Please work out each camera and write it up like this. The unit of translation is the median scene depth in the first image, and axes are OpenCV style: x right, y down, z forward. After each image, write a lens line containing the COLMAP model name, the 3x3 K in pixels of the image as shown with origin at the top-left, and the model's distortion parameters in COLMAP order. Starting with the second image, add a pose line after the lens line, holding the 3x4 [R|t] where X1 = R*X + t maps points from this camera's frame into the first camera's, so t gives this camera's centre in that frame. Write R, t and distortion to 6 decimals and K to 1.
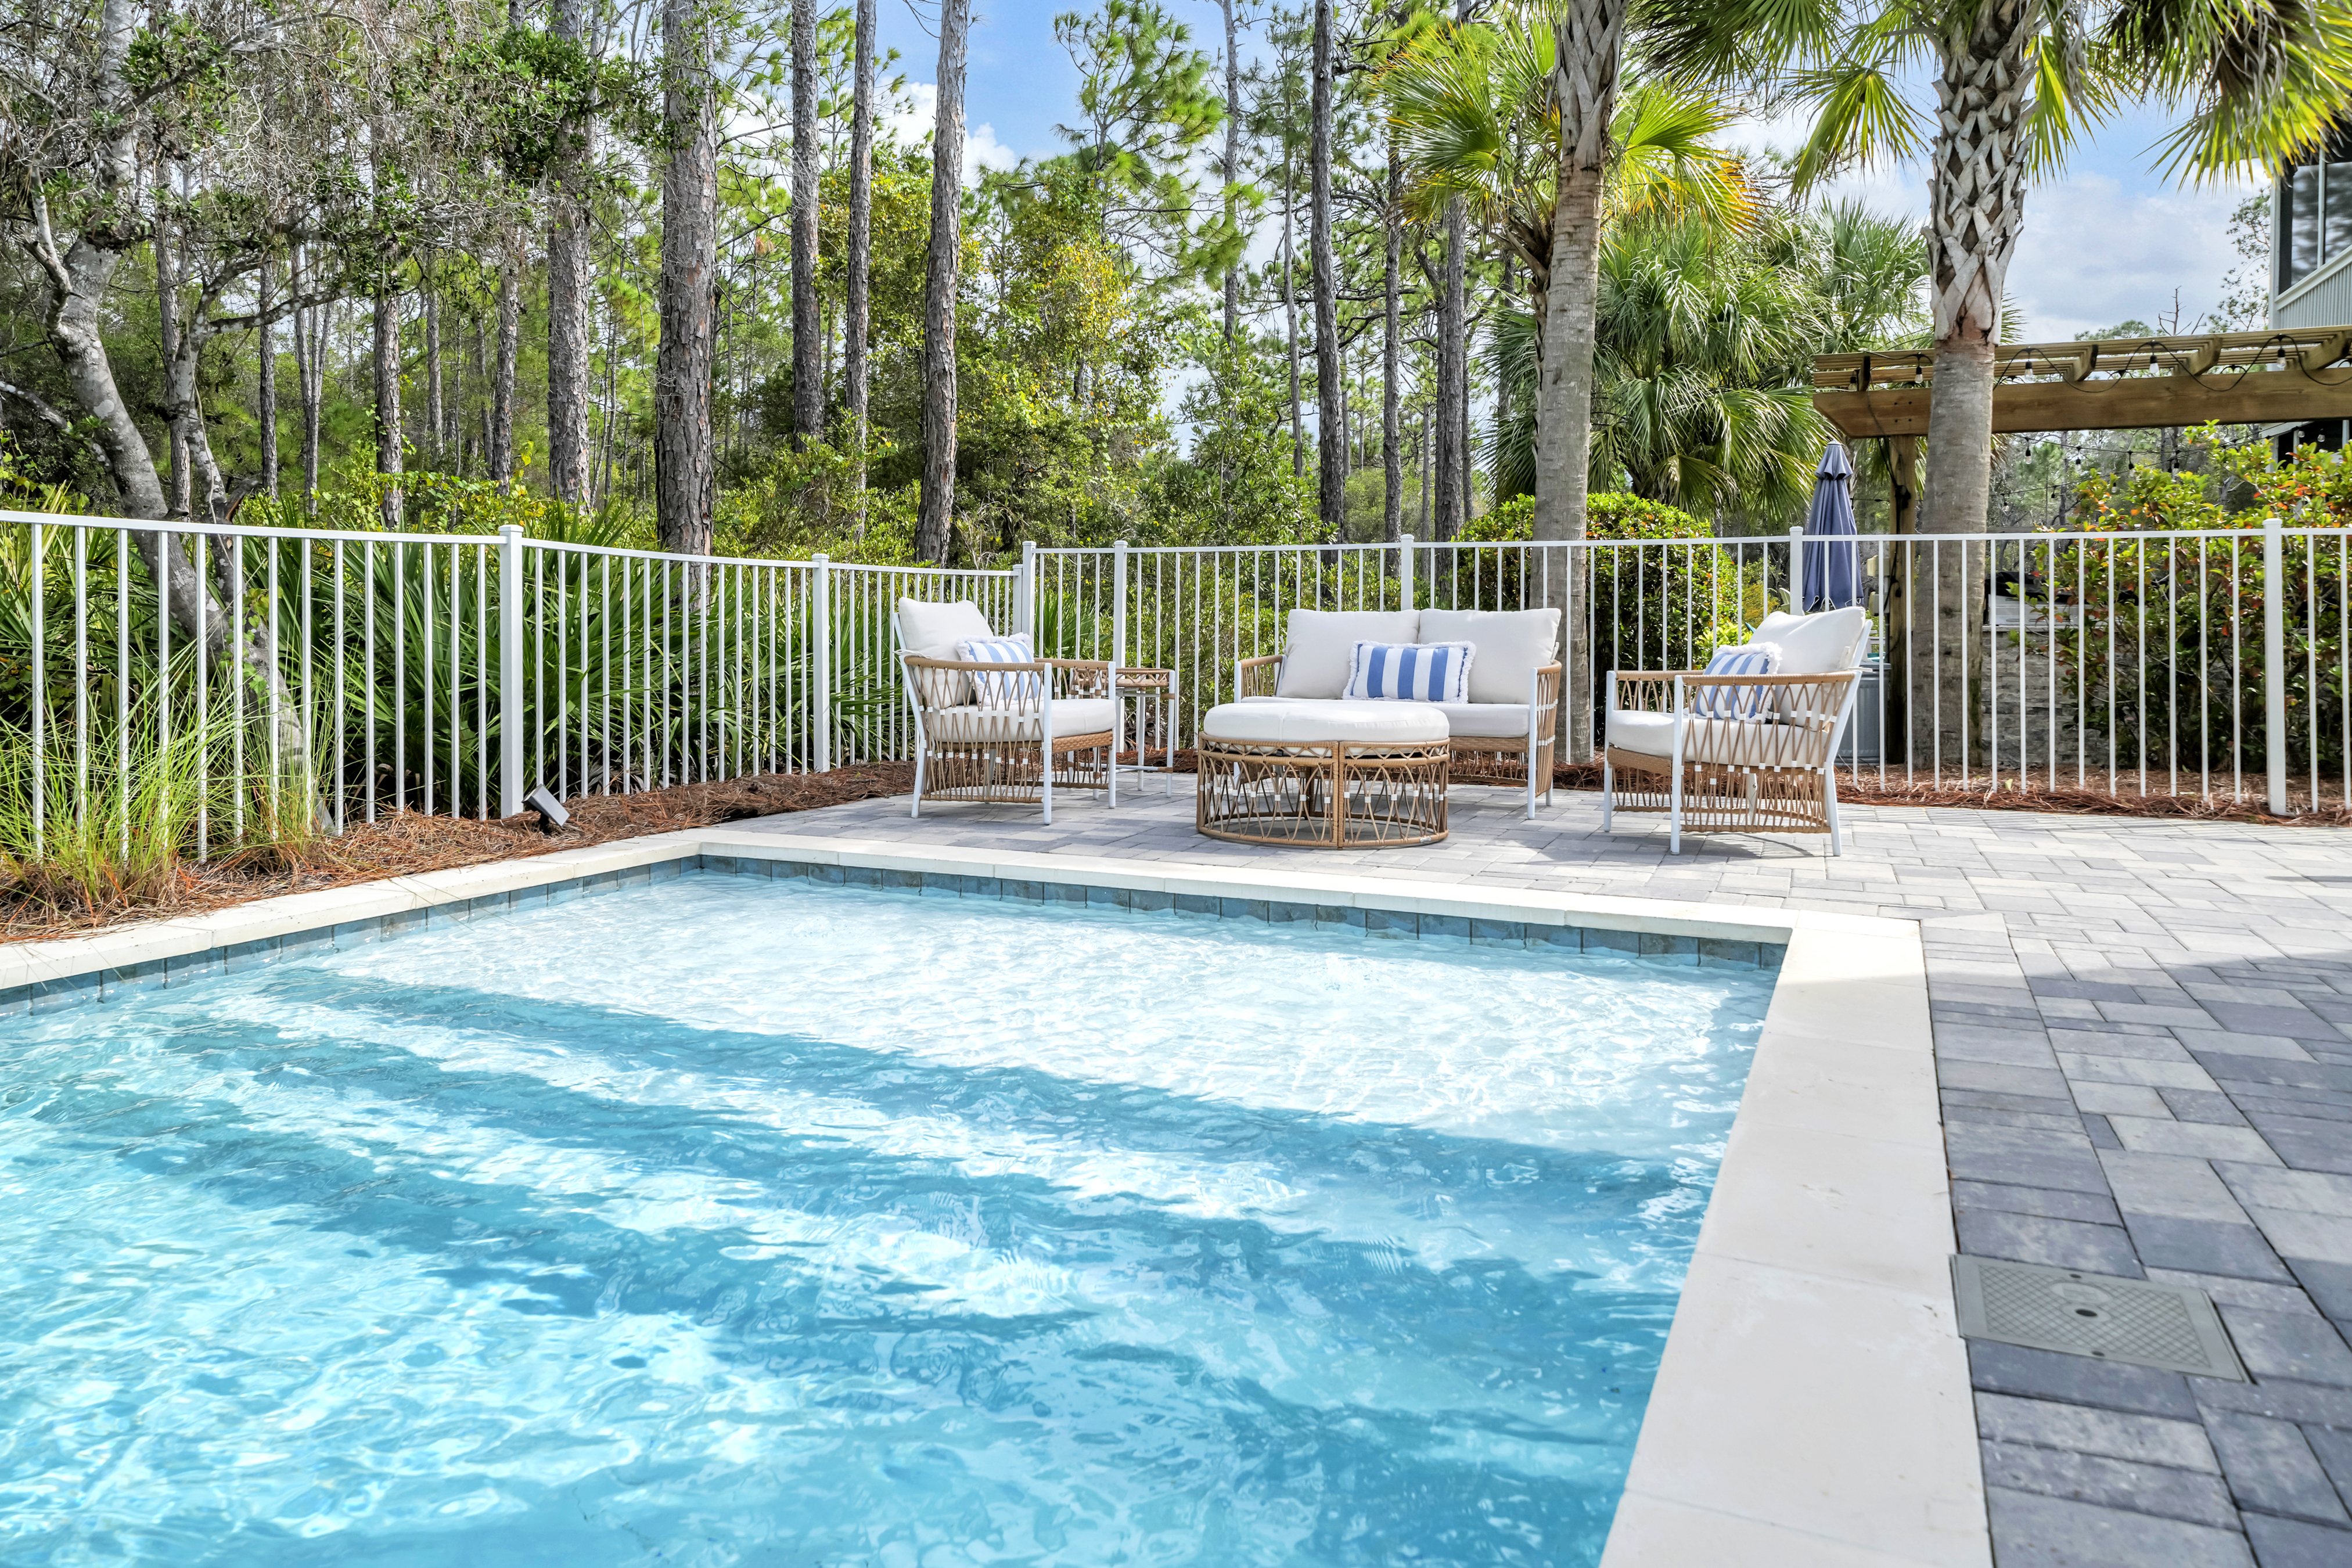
lens RADIAL K [[1681.6, 0, 1177.9], [0, 1681.6, 605.8], [0, 0, 1]] dist [0.032104, 0.000225]
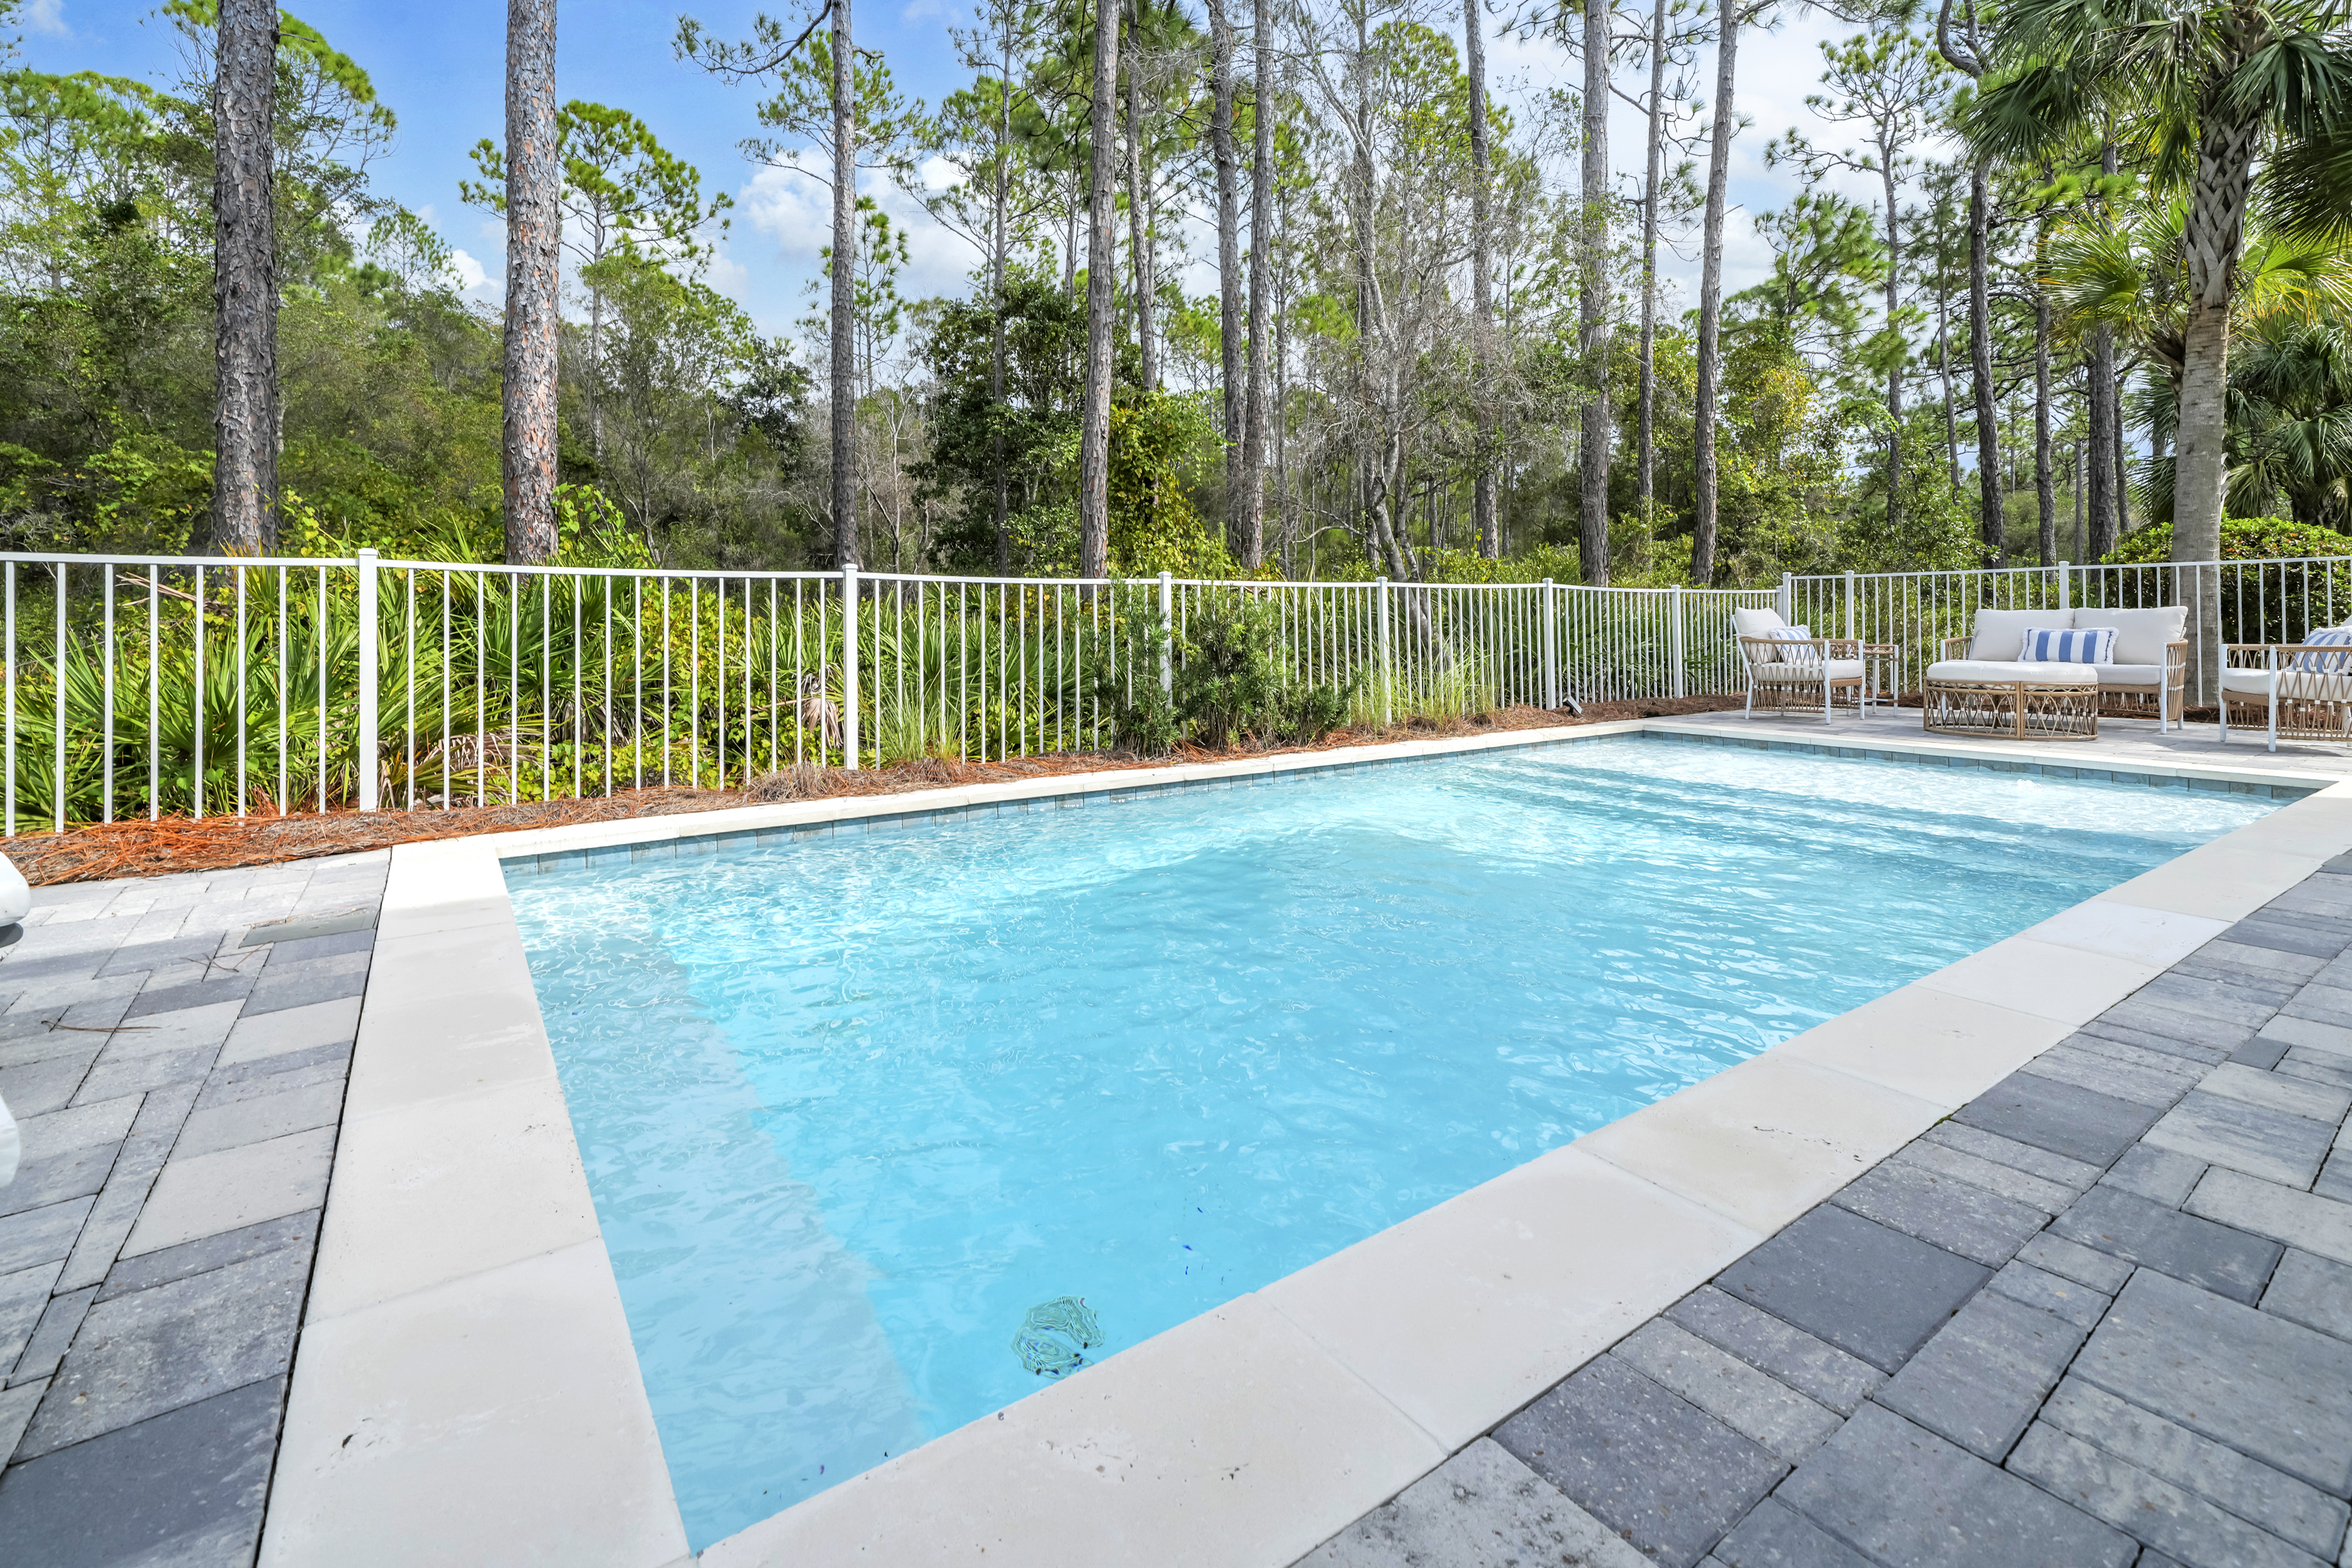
lens RADIAL K [[1090.2, 0, 1183.0], [0, 1090.2, 607.4], [0, 0, 1]] dist [0.006046, 0.000766]
pose [[0.857130, -0.017353, -0.514808, -0.040956], [0.016264, 0.999846, -0.006624, -0.004609], [0.514843, -0.002695, 0.857280, -0.286350]]
